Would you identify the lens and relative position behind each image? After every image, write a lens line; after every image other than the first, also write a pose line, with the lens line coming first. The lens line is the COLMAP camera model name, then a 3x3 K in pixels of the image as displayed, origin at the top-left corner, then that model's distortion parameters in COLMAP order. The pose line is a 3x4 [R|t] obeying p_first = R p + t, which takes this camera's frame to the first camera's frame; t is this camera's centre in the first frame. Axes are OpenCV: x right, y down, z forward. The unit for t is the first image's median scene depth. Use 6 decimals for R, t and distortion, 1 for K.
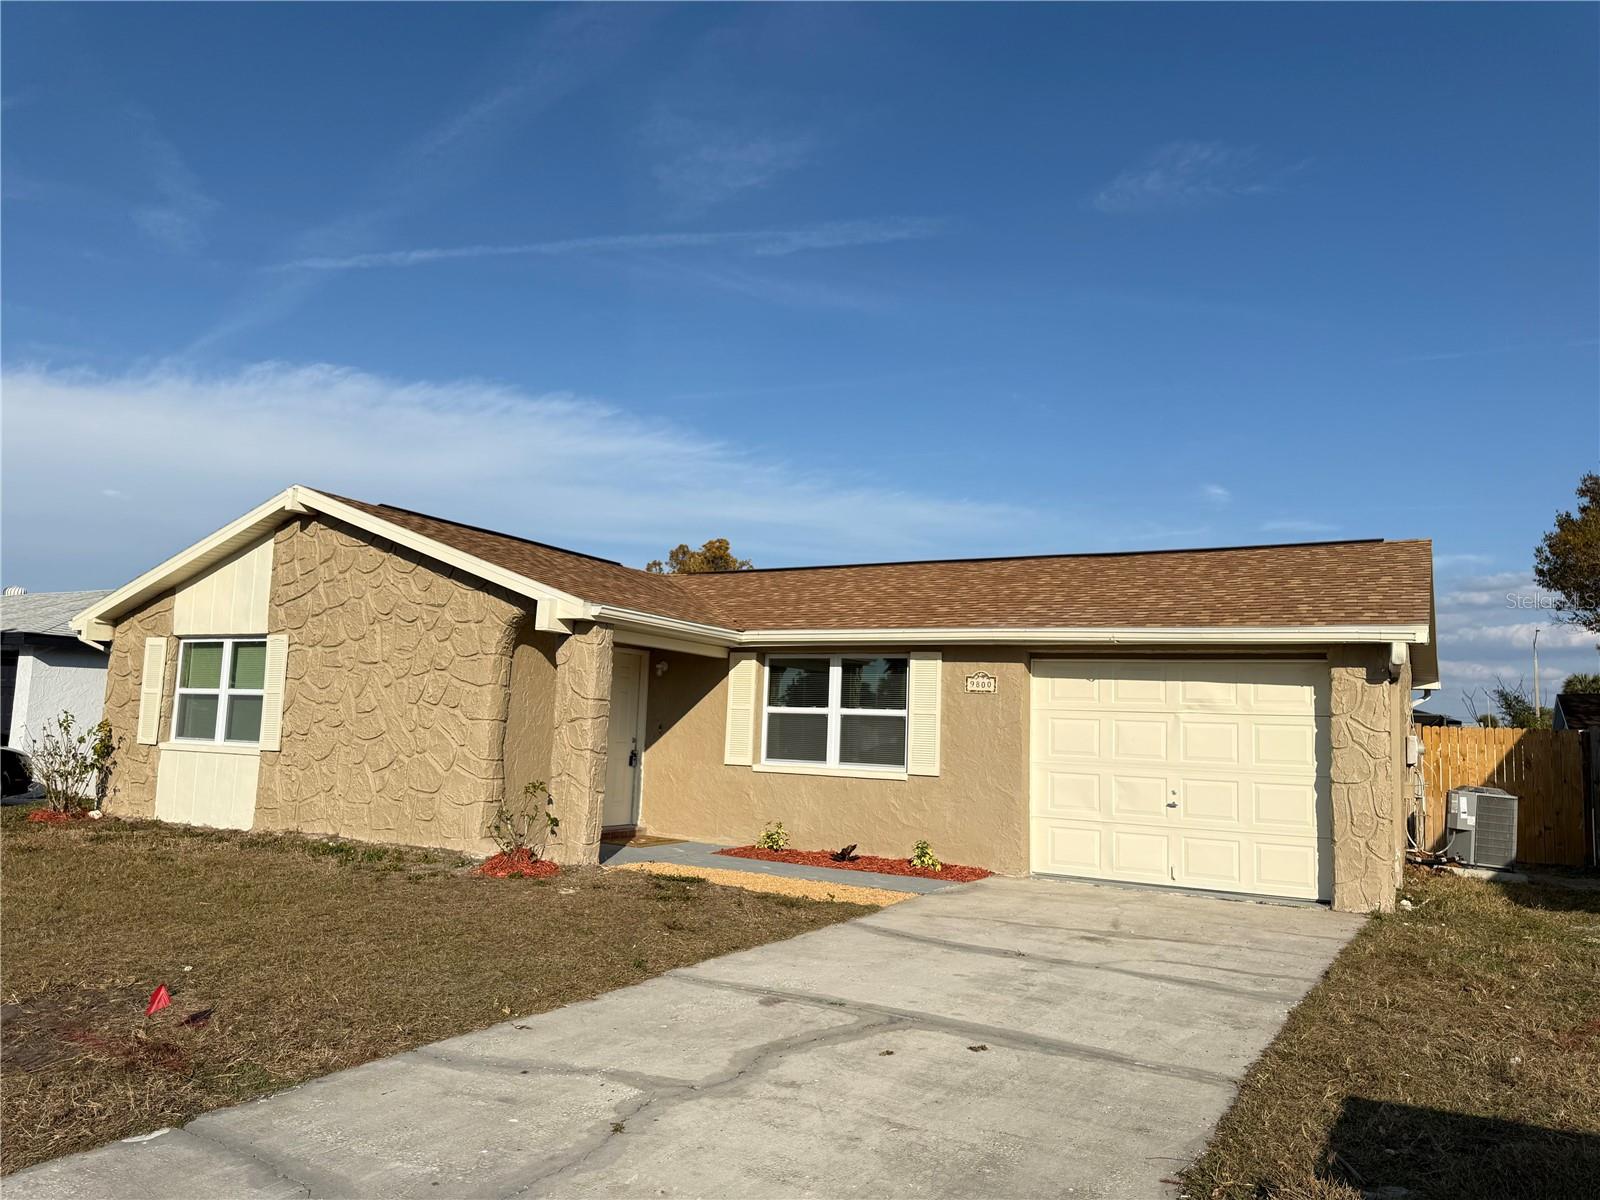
lens RADIAL K [[1128.2, 0, 798.4], [0, 1128.2, 608.4], [0, 0, 1]] dist [0.151884, -0.211597]
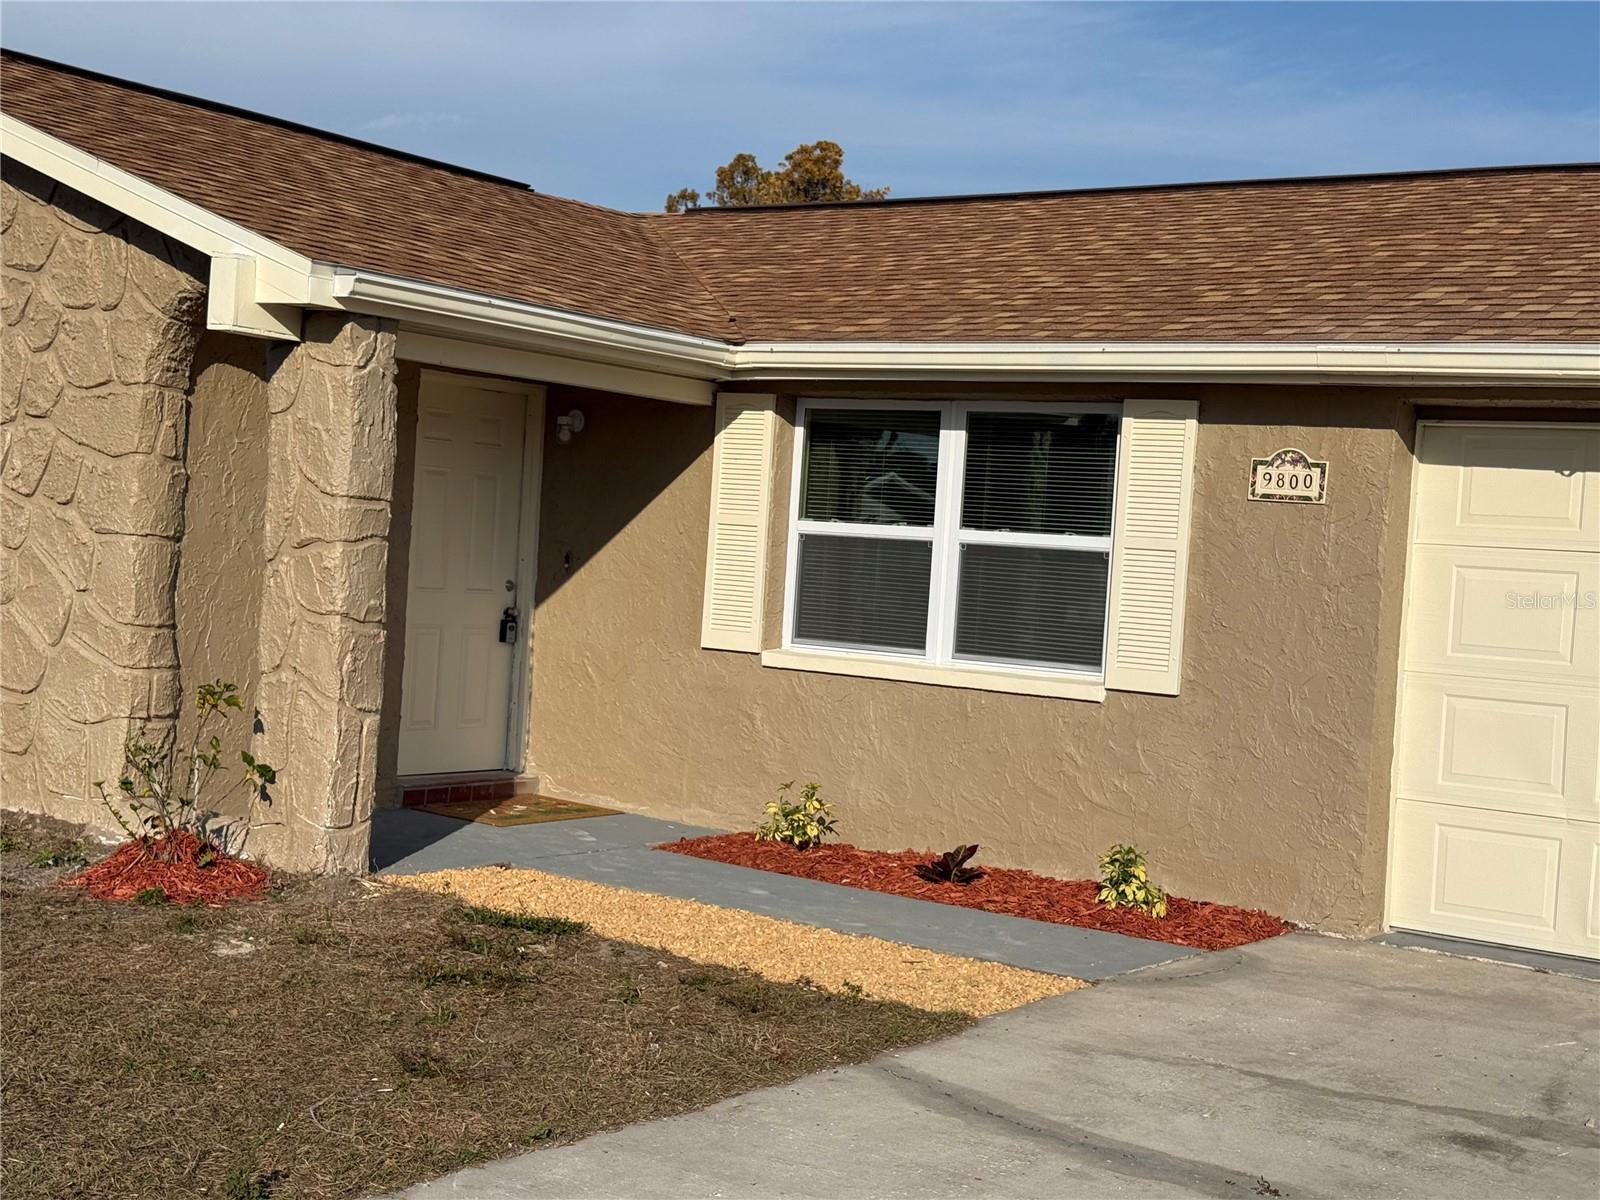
lens RADIAL K [[2245.0, 0, 800.0], [0, 2245.0, 600.0], [0, 0, 1]] dist [0.137544, -0.088598]
pose [[0.993701, 0.027963, -0.108517, 0.075006], [-0.013268, 0.990914, 0.133844, 0.002469], [0.111274, -0.131561, 0.985043, 0.164928]]
